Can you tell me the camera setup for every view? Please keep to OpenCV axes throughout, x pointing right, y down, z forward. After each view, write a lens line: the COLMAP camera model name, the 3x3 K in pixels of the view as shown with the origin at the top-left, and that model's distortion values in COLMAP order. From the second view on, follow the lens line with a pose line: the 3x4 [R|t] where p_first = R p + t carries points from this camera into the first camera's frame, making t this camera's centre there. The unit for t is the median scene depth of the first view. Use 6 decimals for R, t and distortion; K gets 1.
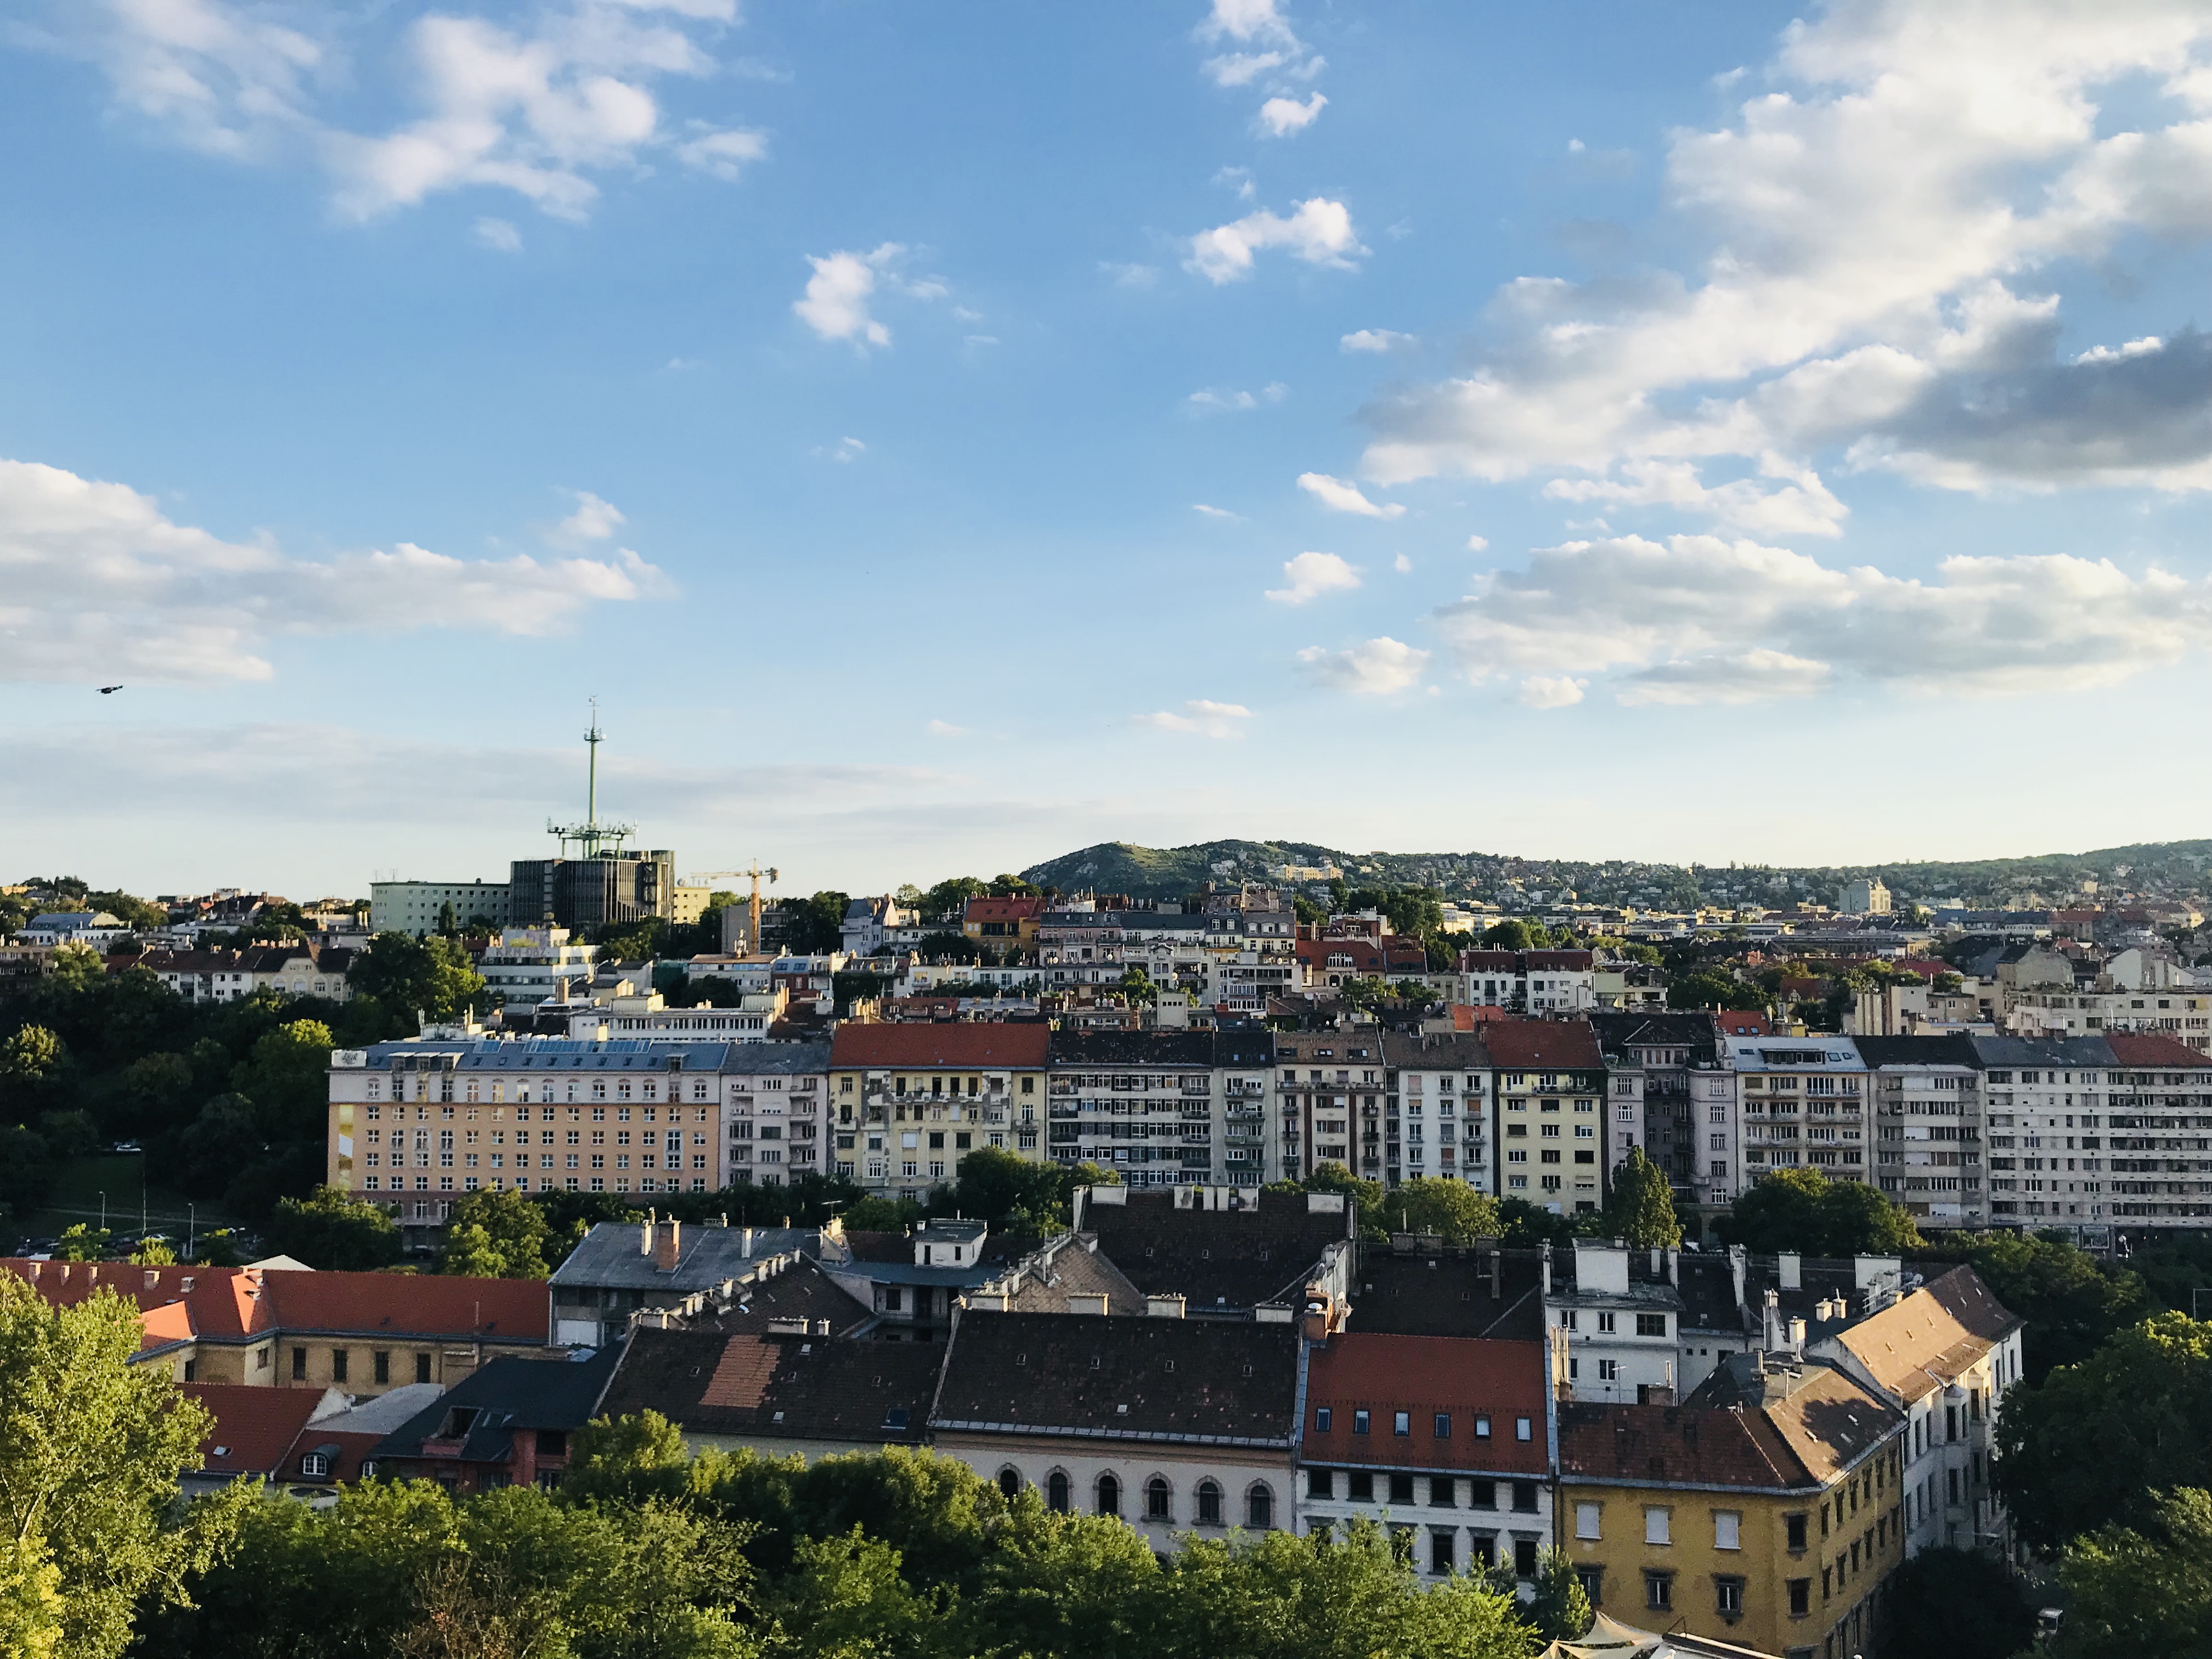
lens RADIAL K [[1815.6, 0, 1095.8], [0, 1815.6, 813.9], [0, 0, 1]] dist [0.006649, 0.010321]
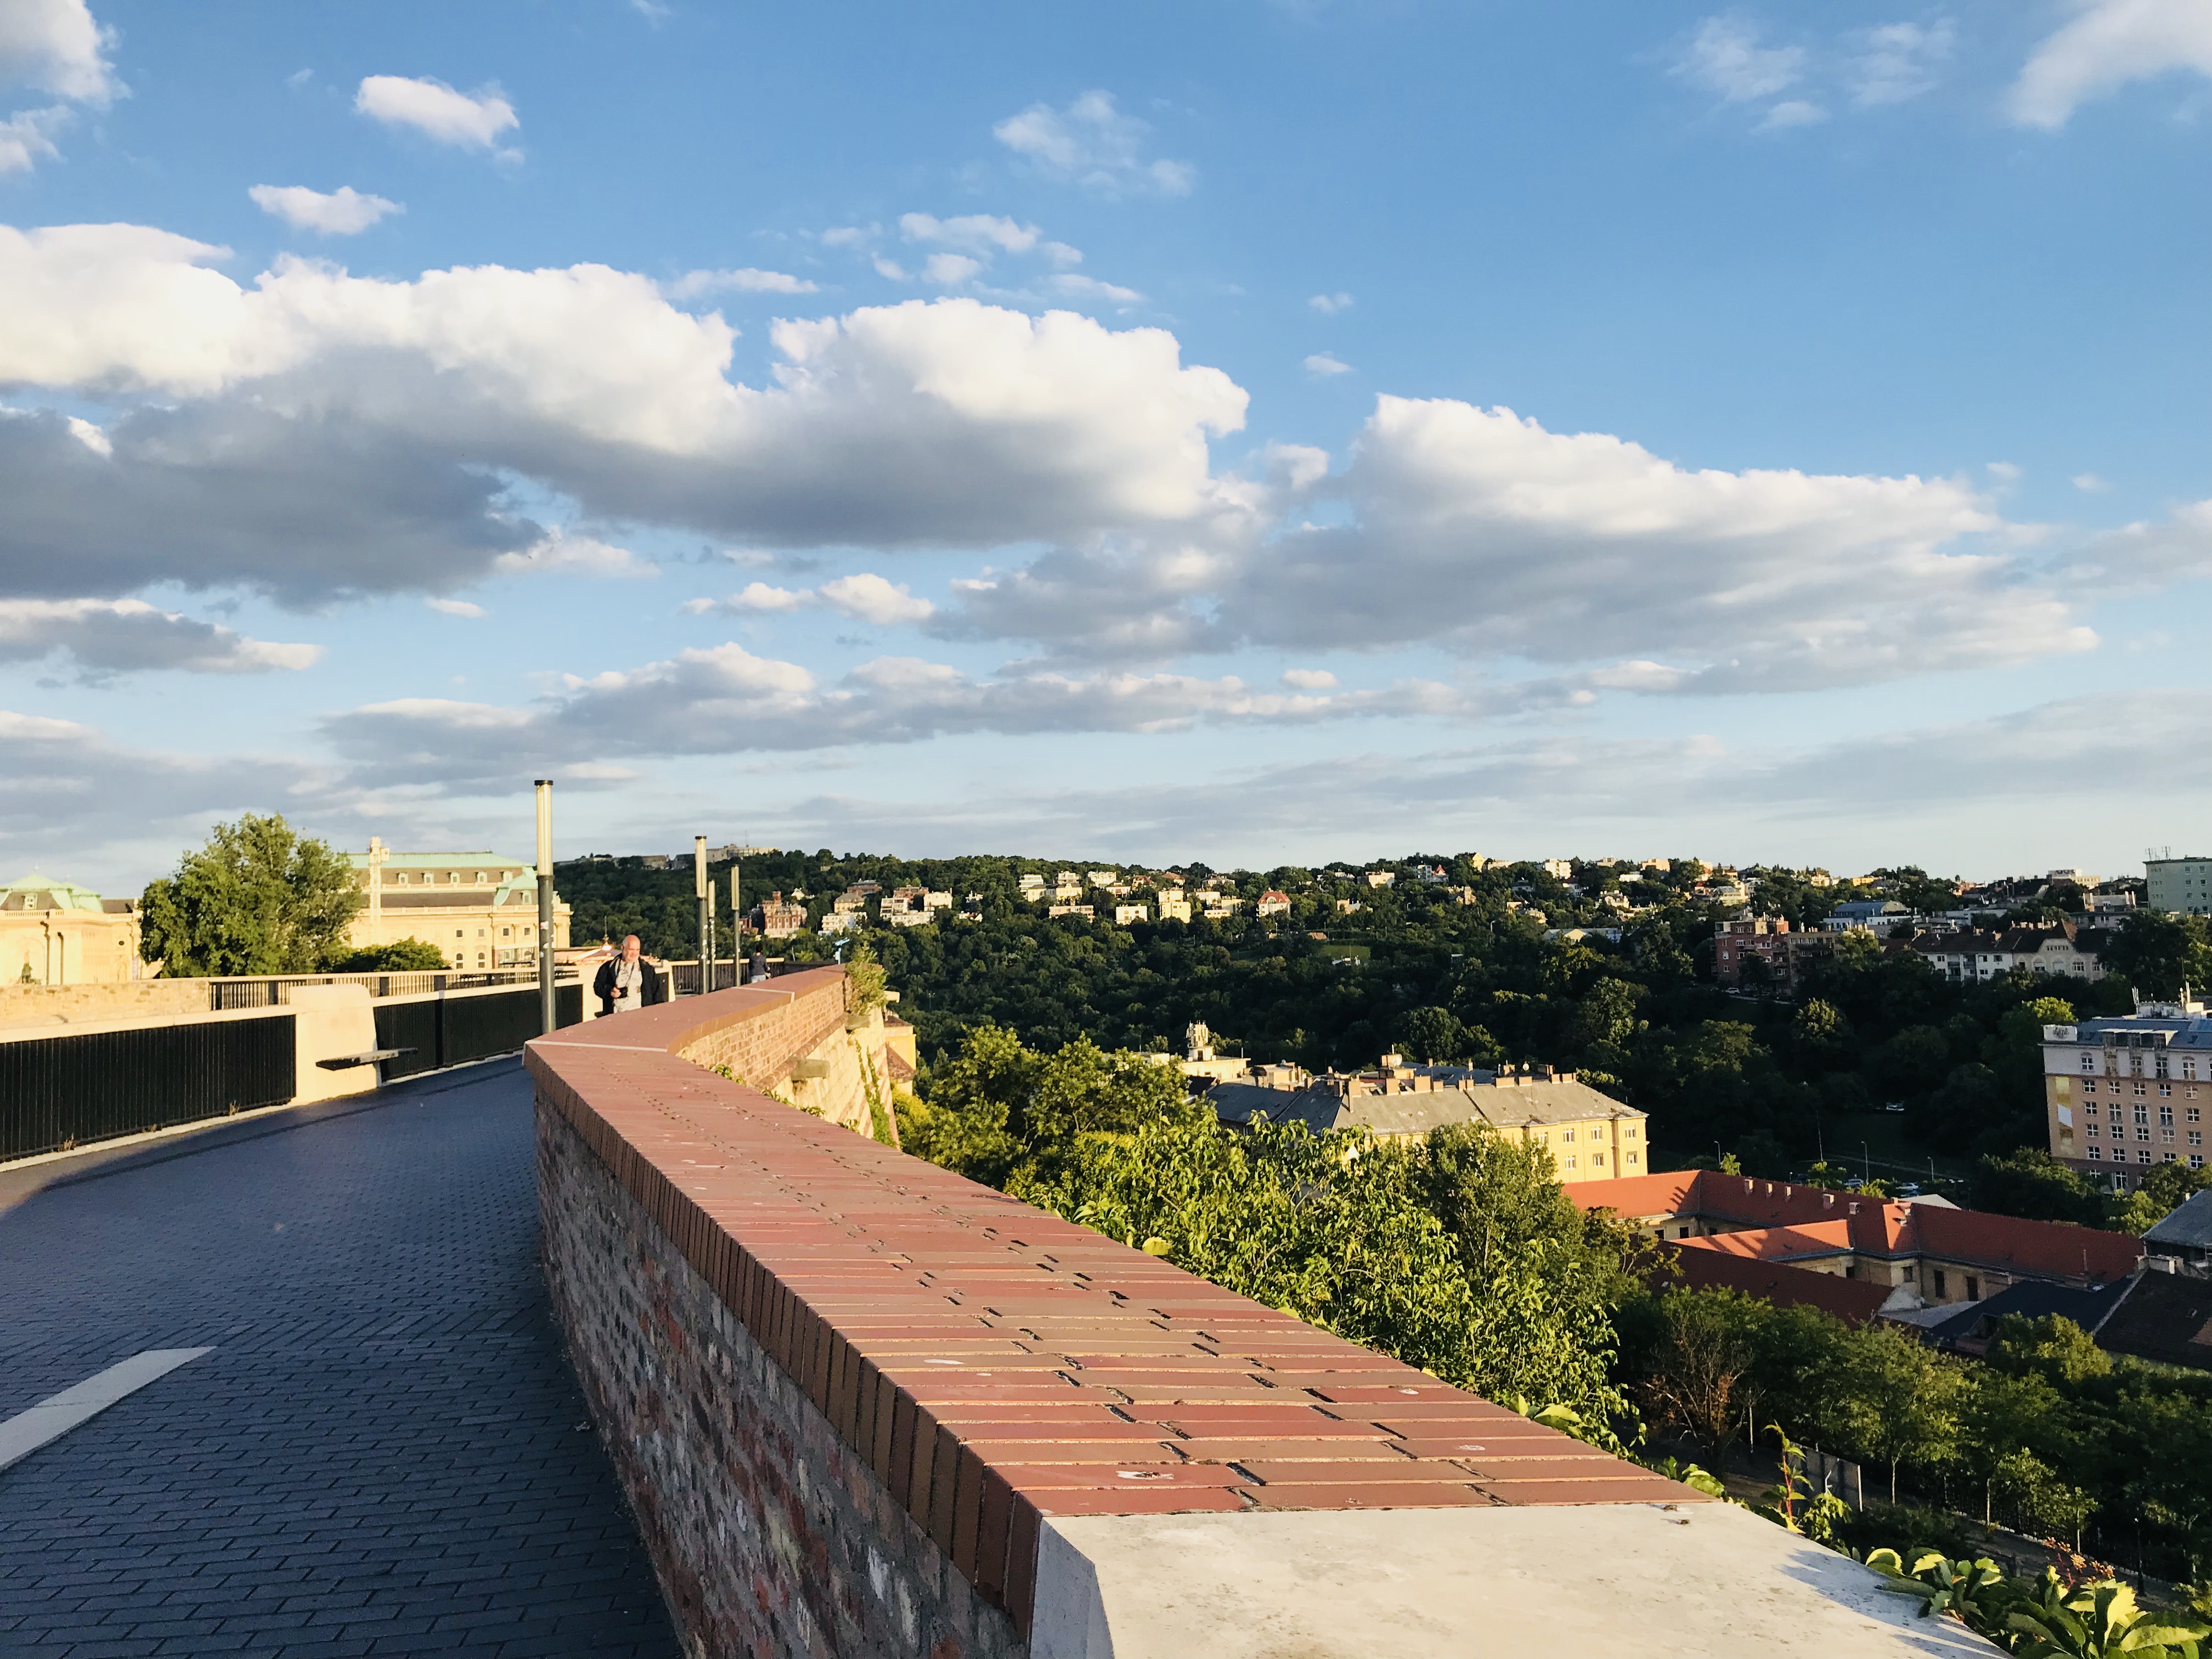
lens RADIAL K [[1815.6, 0, 1095.8], [0, 1815.6, 813.9], [0, 0, 1]] dist [0.006649, 0.010321]
pose [[0.578668, -0.070749, -0.812489, 0.103130], [0.078688, 0.996426, -0.030723, -0.003511], [0.811758, -0.046154, 0.582167, -0.052813]]
